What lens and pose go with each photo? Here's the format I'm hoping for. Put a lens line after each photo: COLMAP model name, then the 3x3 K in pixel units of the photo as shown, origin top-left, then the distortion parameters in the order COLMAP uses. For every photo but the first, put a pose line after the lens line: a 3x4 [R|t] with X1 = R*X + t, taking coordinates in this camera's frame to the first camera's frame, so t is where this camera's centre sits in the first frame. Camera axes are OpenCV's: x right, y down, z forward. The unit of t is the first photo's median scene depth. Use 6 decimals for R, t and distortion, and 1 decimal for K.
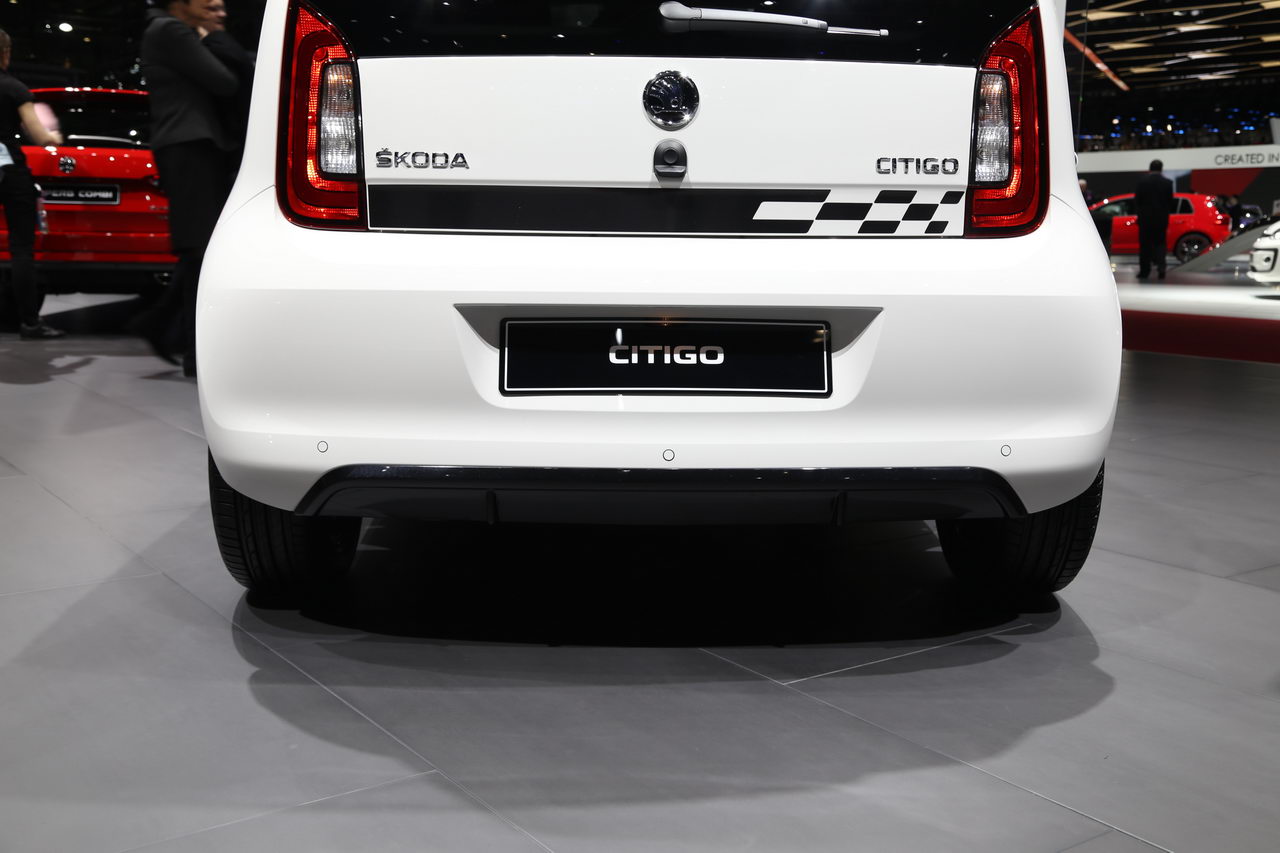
lens RADIAL K [[1384.7, 0, 640.0], [0, 1384.7, 426.5], [0, 0, 1]] dist [0.011500, 0.149007]
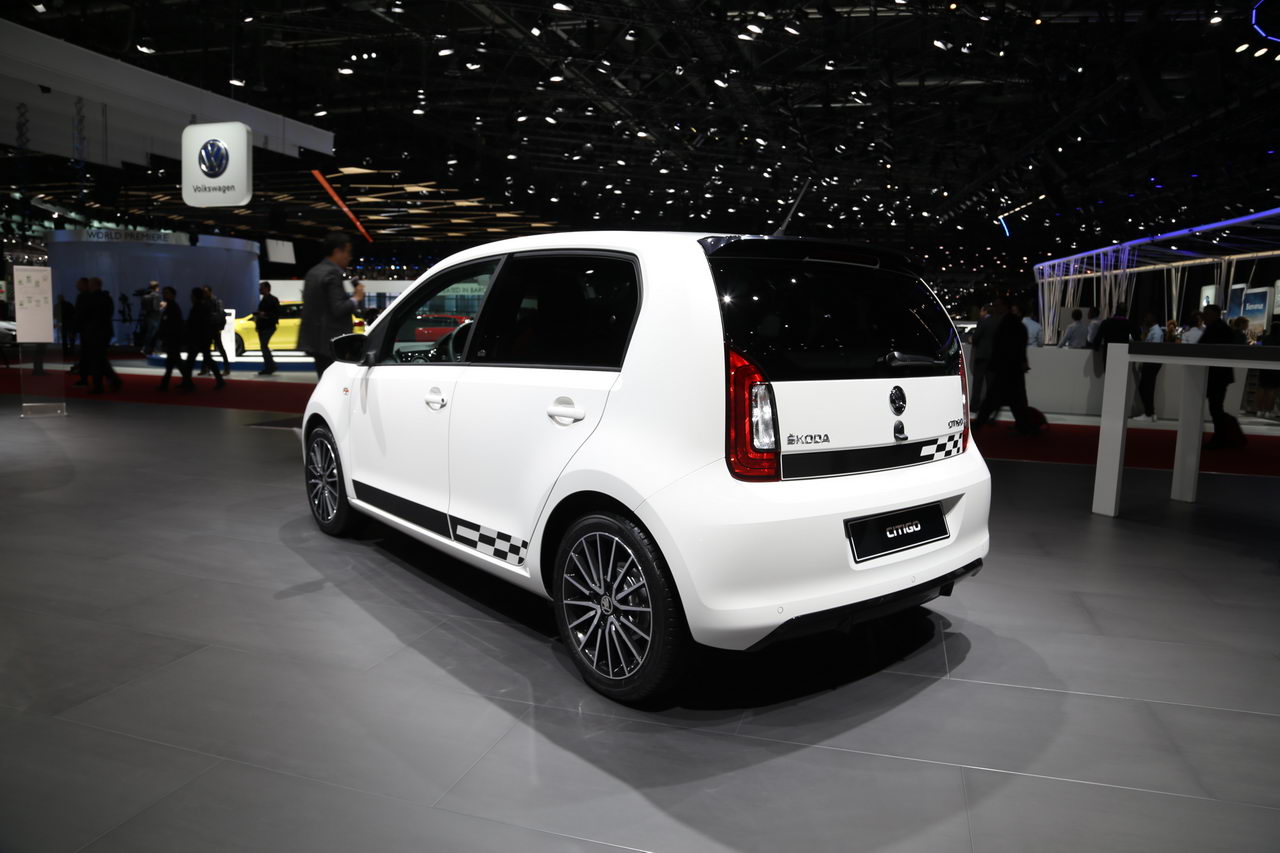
lens RADIAL K [[874.0, 0, 663.0], [0, 874.0, 427.7], [0, 0, 1]] dist [-0.128291, 0.069578]
pose [[0.774818, -0.067200, 0.628603, -0.986269], [0.077668, 0.996920, 0.010841, -0.229780], [-0.627395, 0.040422, 0.777651, 0.246969]]
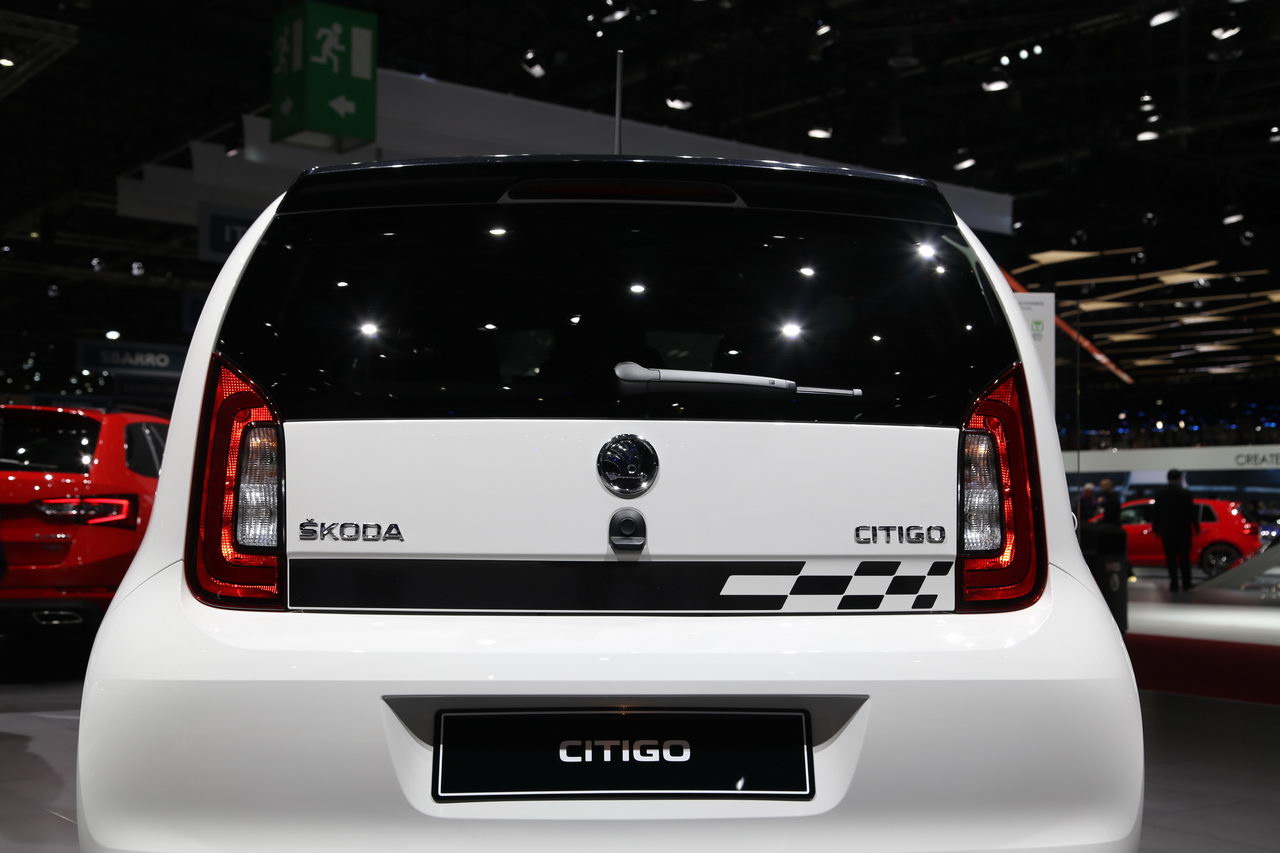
lens RADIAL K [[1579.5, 0, 640.0], [0, 1579.5, 426.5], [0, 0, 1]] dist [0.058724, 0.235231]
pose [[0.999617, -0.003320, 0.027486, 0.001791], [0.008947, 0.978250, -0.207238, -0.043785], [-0.026200, 0.207404, 0.977904, -0.022347]]
